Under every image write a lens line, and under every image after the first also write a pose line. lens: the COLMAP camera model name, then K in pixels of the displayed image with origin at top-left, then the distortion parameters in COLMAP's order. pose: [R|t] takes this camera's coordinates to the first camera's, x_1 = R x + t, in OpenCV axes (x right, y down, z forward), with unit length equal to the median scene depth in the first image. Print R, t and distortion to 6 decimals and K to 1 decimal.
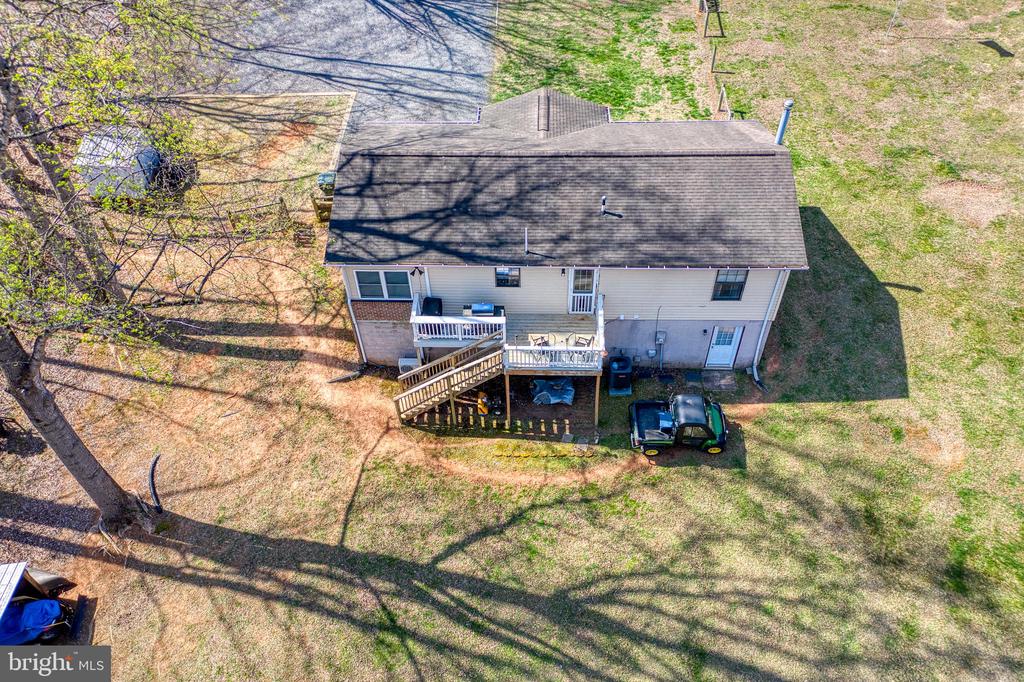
lens RADIAL K [[771.1, 0, 510.2], [0, 771.1, 338.2], [0, 0, 1]] dist [0.051171, 0.085679]
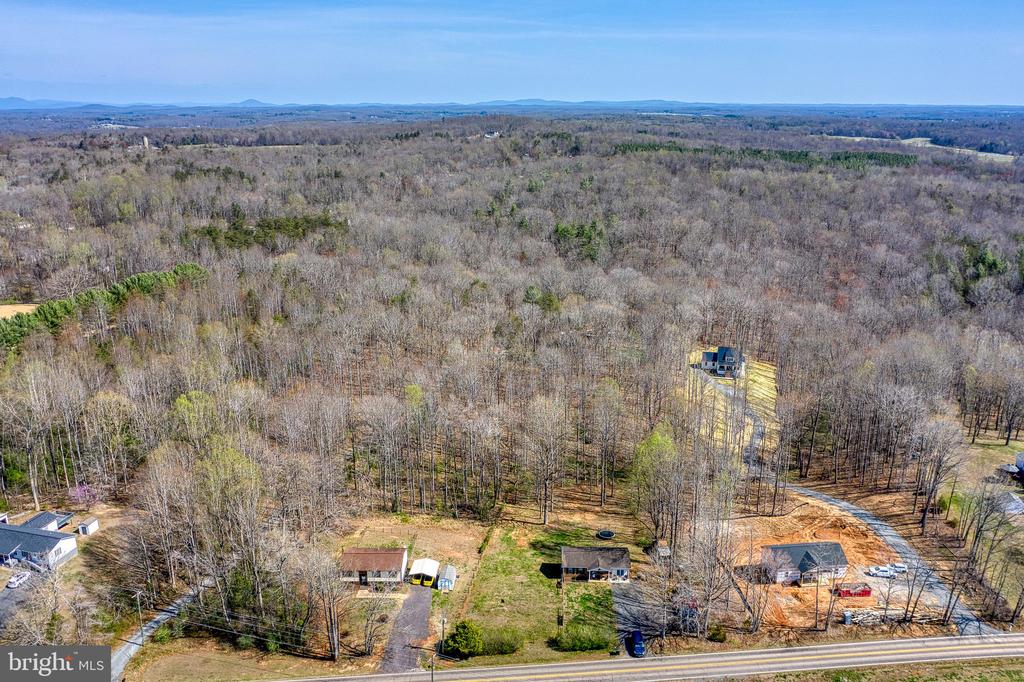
lens RADIAL K [[784.4, 0, 512.0], [0, 784.4, 341.0], [0, 0, 1]] dist [-0.019958, -0.003919]
pose [[-0.999599, 0.021999, 0.017816, 0.621403], [0.025803, 0.449251, 0.893033, -7.064214], [0.011642, 0.893135, -0.449639, 2.397779]]
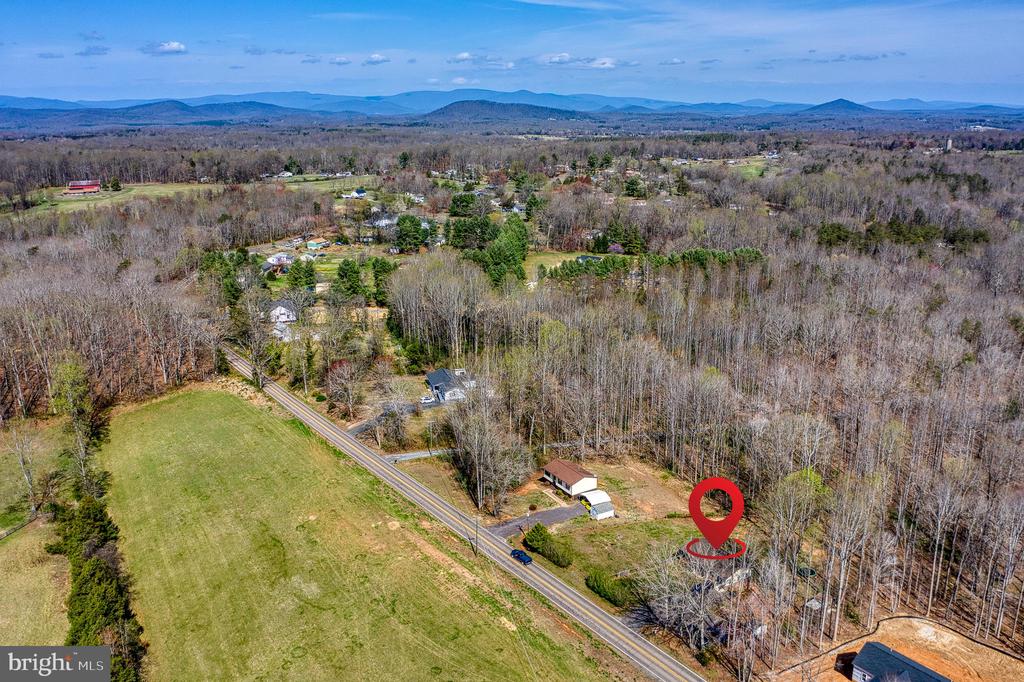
lens RADIAL K [[784.4, 0, 512.0], [0, 784.4, 341.0], [0, 0, 1]] dist [-0.019958, -0.003919]
pose [[-0.523158, -0.212990, 0.825191, -4.212312], [0.631408, 0.553452, 0.543153, -6.052649], [-0.572390, 0.805187, -0.155059, 1.585477]]
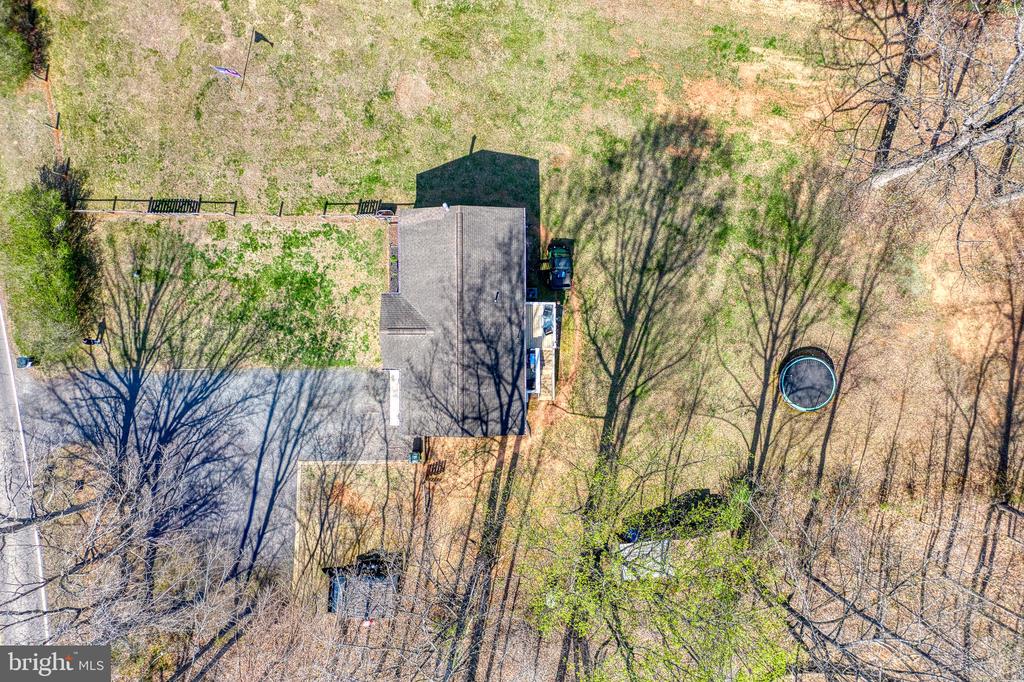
lens RADIAL K [[771.1, 0, 510.2], [0, 771.1, 338.2], [0, 0, 1]] dist [0.051171, 0.085679]
pose [[-0.037949, -0.998895, 0.027720, -0.035523], [0.744325, -0.009748, 0.667747, -1.431018], [-0.666739, 0.045973, 0.743872, -0.510713]]
